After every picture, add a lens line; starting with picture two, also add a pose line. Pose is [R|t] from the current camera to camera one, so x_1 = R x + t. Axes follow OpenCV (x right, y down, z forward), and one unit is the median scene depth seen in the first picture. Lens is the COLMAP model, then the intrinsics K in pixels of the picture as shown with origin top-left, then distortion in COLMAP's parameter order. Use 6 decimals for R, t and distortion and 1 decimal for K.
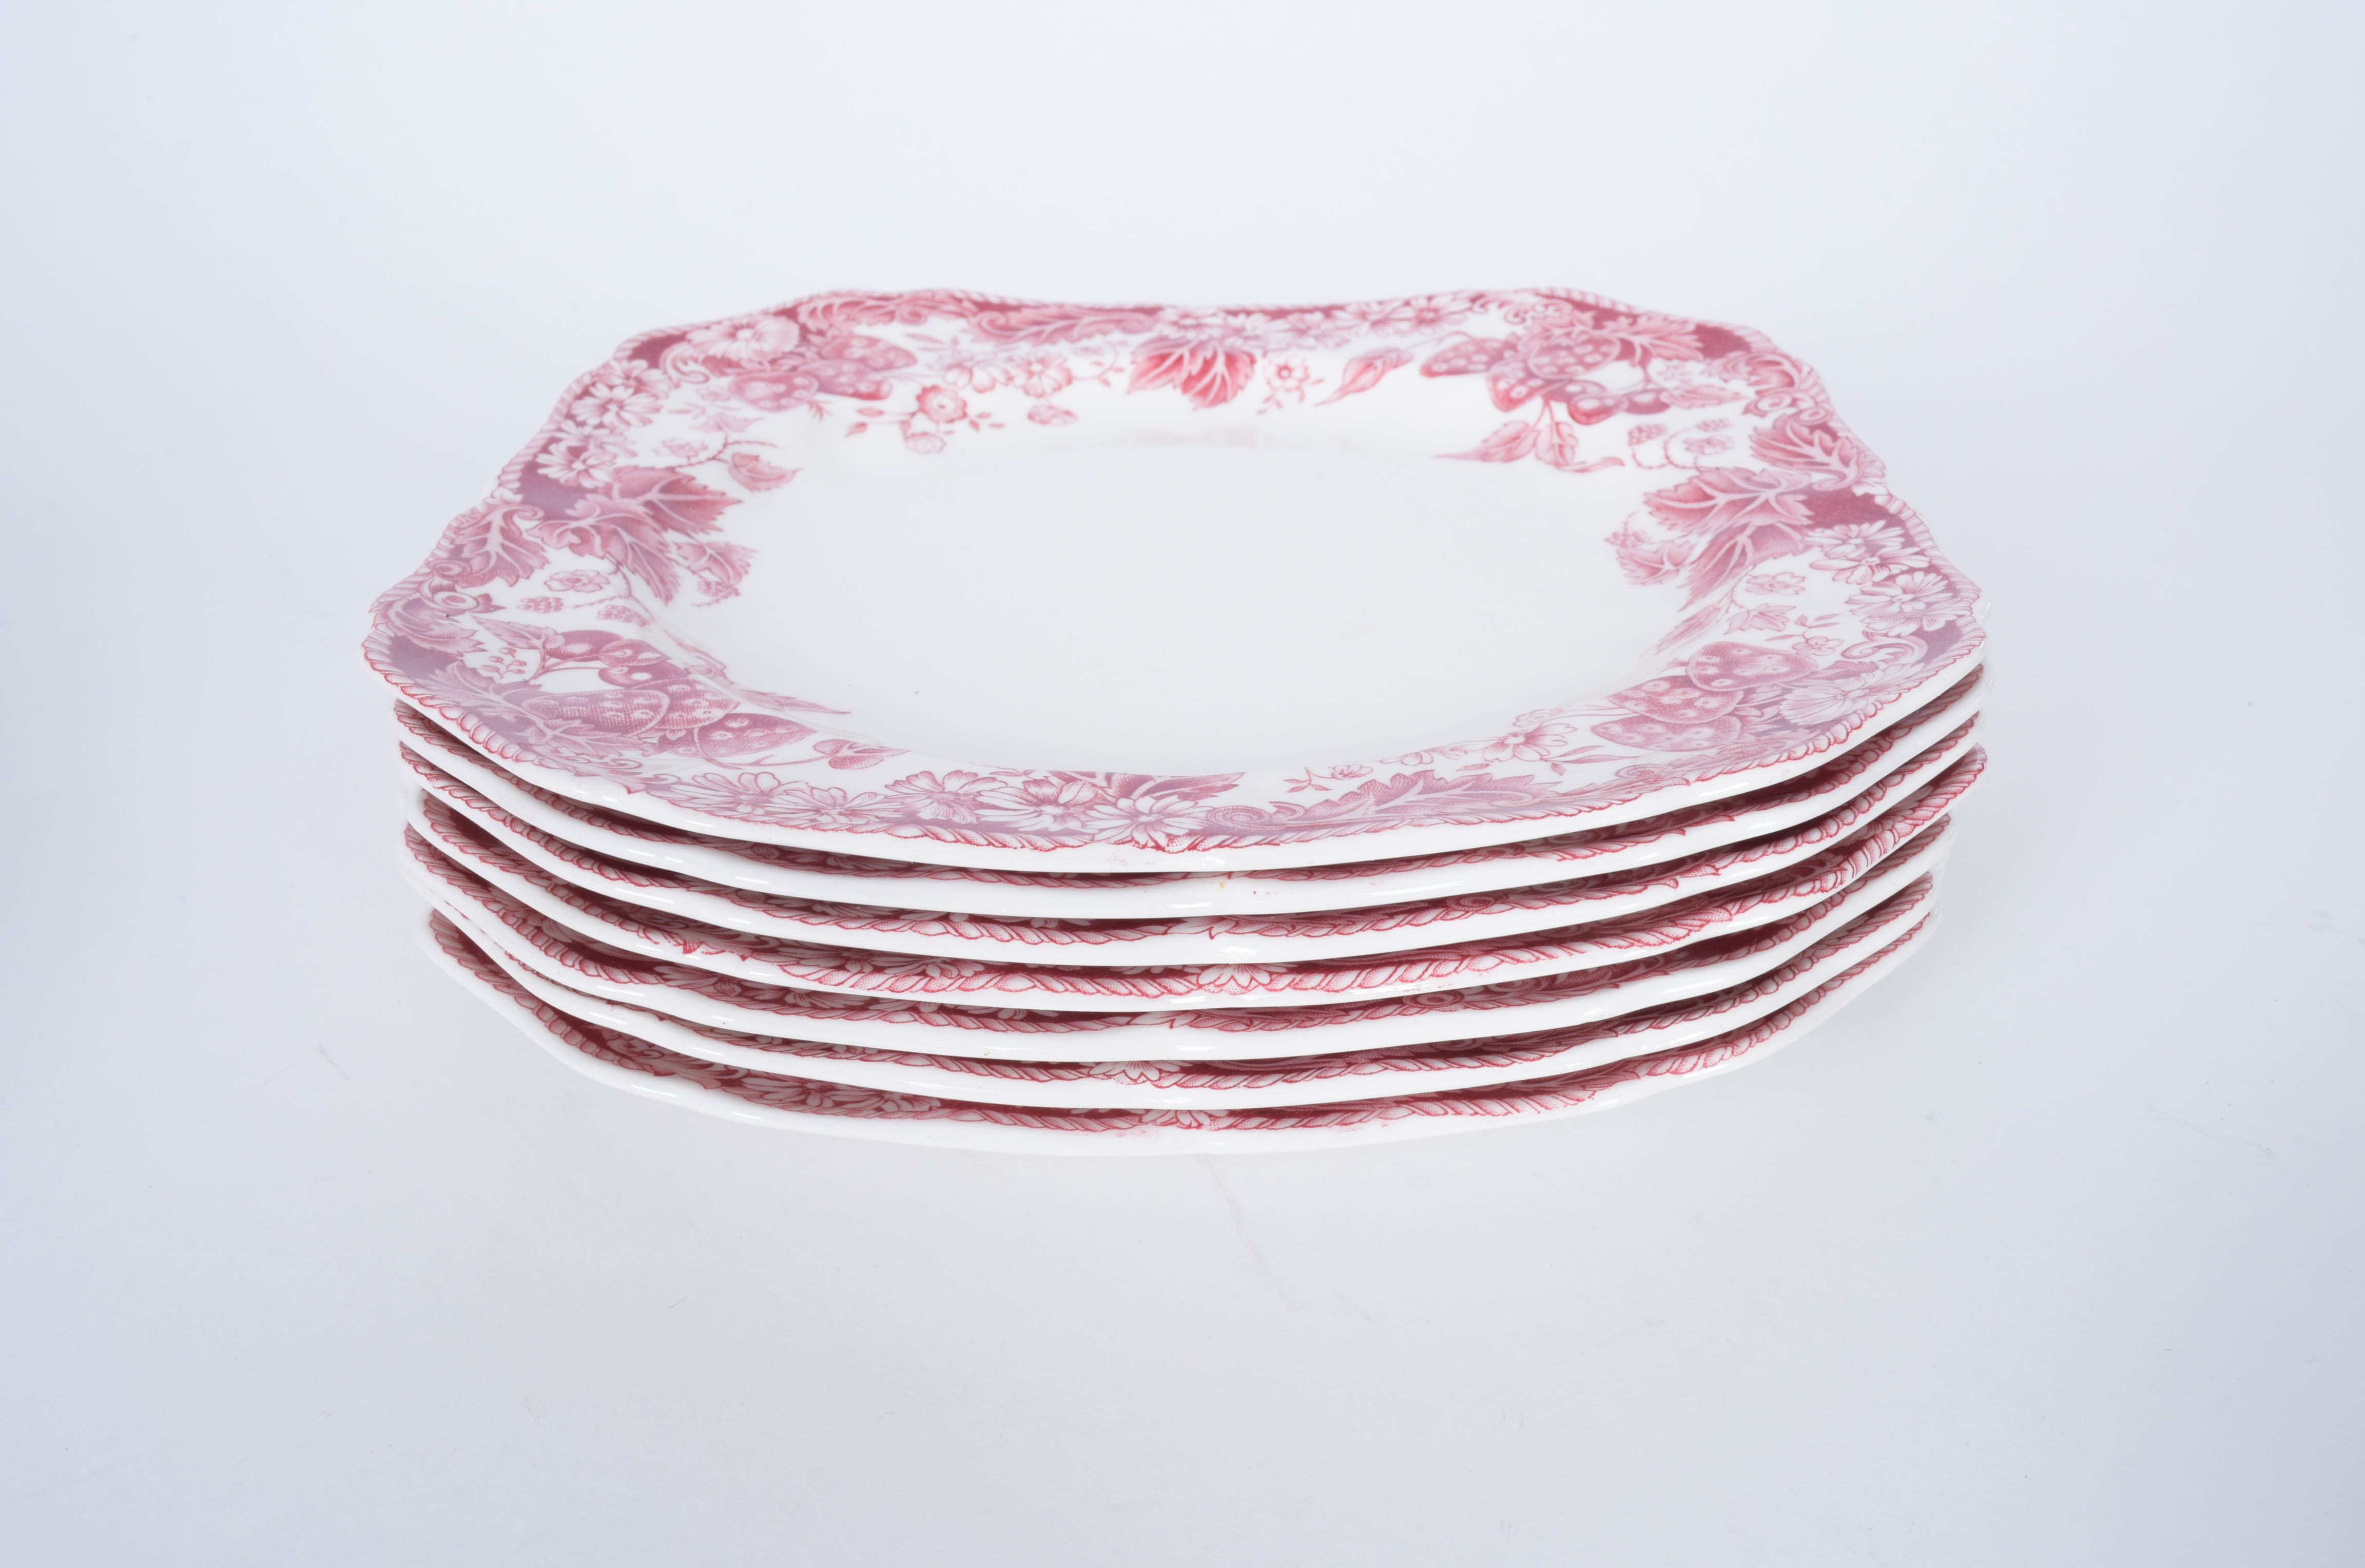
lens RADIAL K [[2276.8, 0, 1187.5], [0, 2276.8, 734.2], [0, 0, 1]] dist [-0.020998, 0.000000]
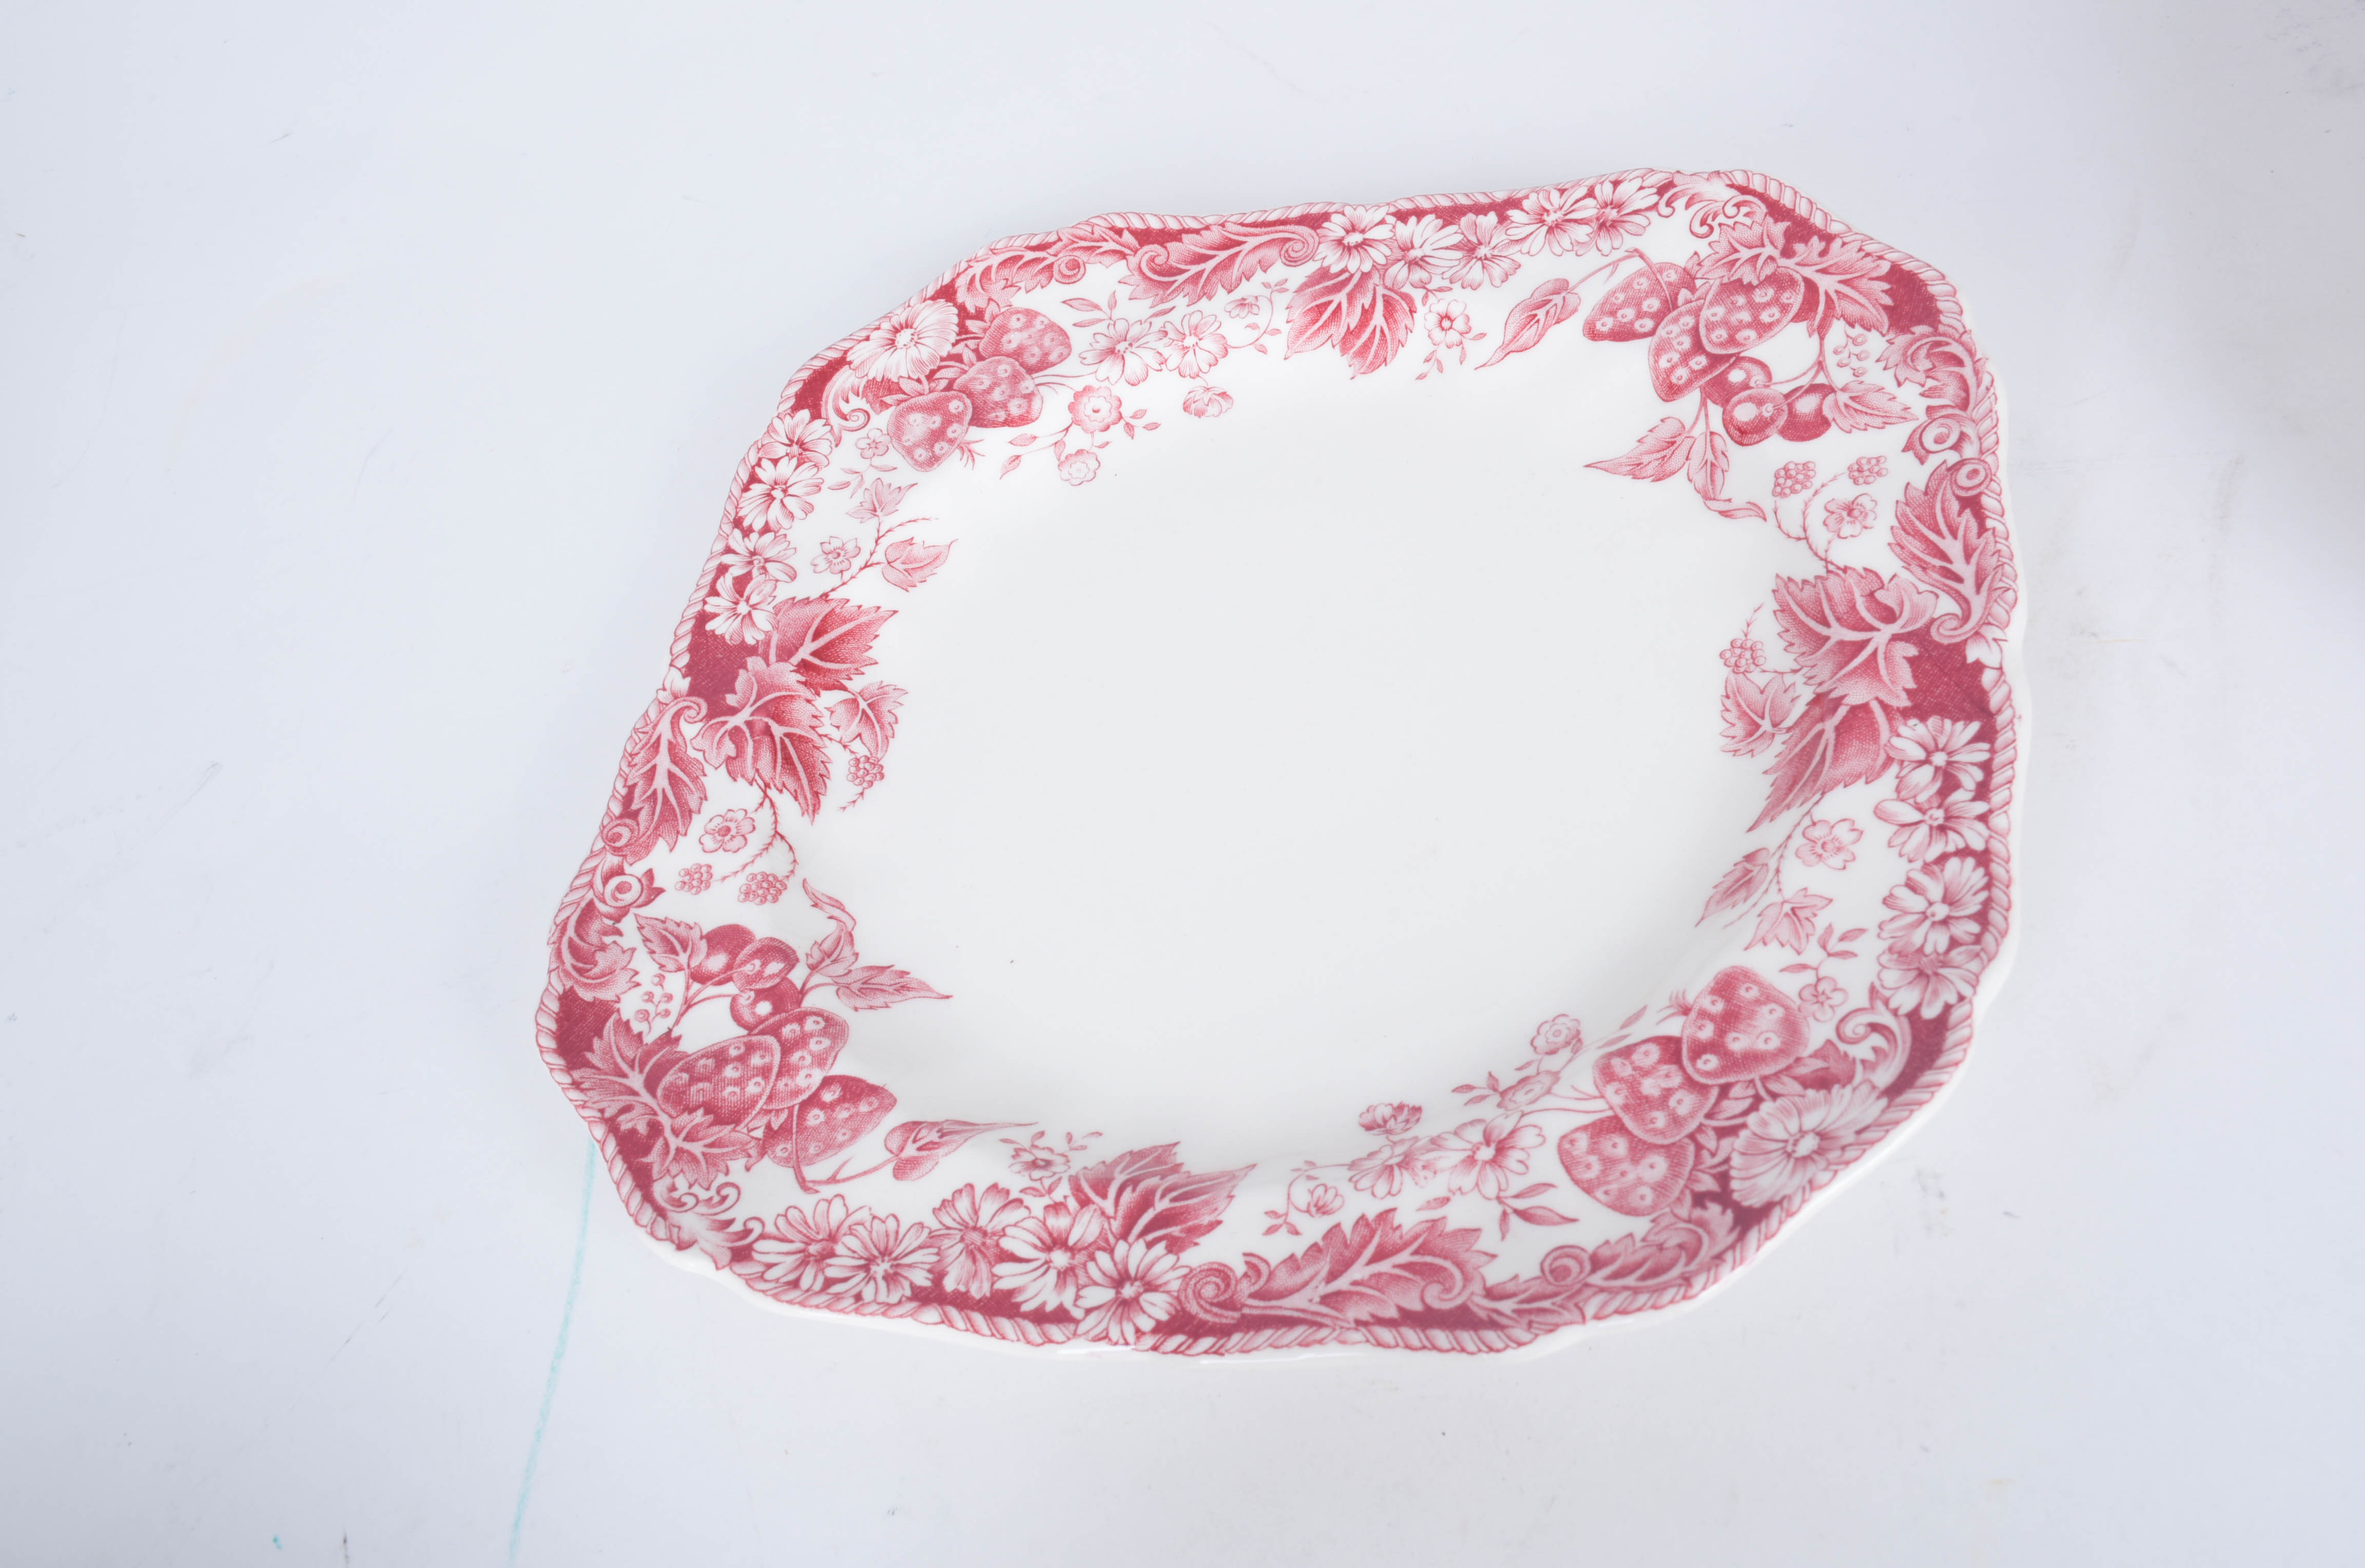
lens RADIAL K [[2276.8, 0, 1187.4], [0, 2276.8, 794.4], [0, 0, 1]] dist [-0.020998, 0.000000]
pose [[0.951425, -0.019257, -0.307277, 0.272574], [0.161916, 0.880174, 0.446180, -0.512112], [0.261865, -0.474260, 0.840538, 0.121338]]
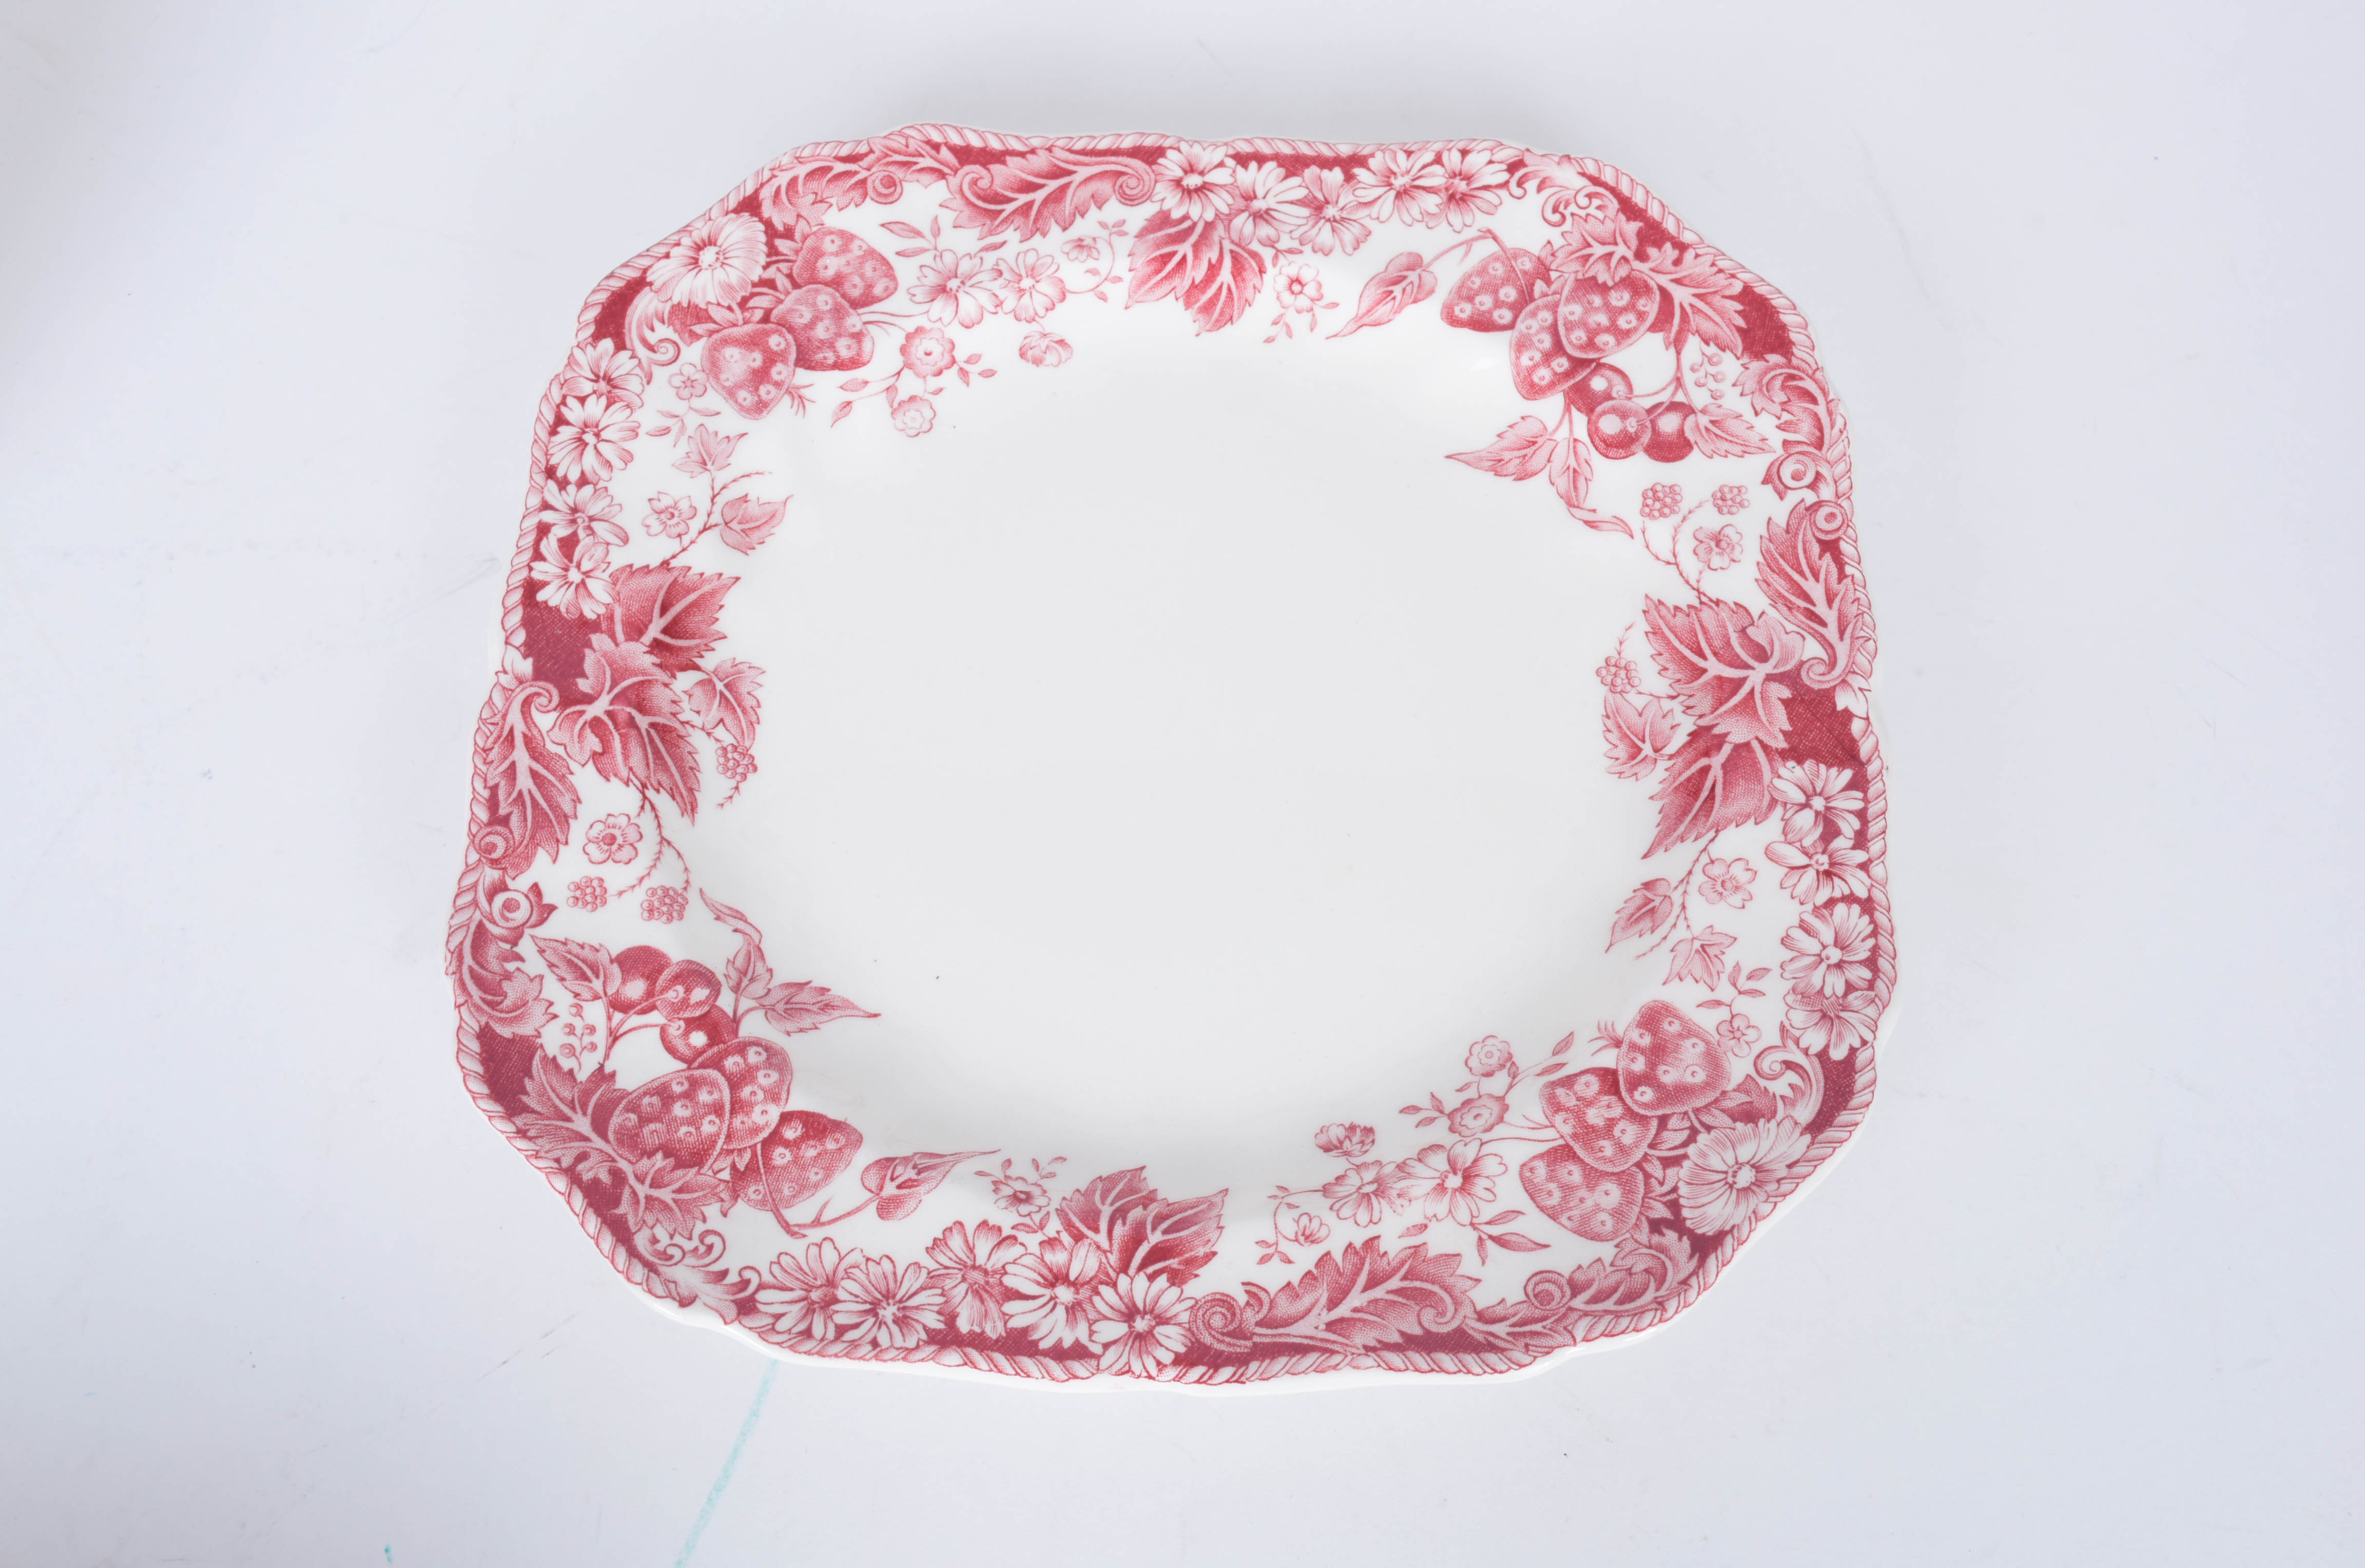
lens RADIAL K [[2748.3, 0, 1184.4], [0, 2748.3, 775.0], [0, 0, 1]] dist [-0.007922, 0.000000]
pose [[0.999870, 0.008492, -0.013716, 0.017557], [0.001616, 0.793240, 0.608907, -0.826483], [0.016051, -0.608850, 0.793123, -0.003935]]
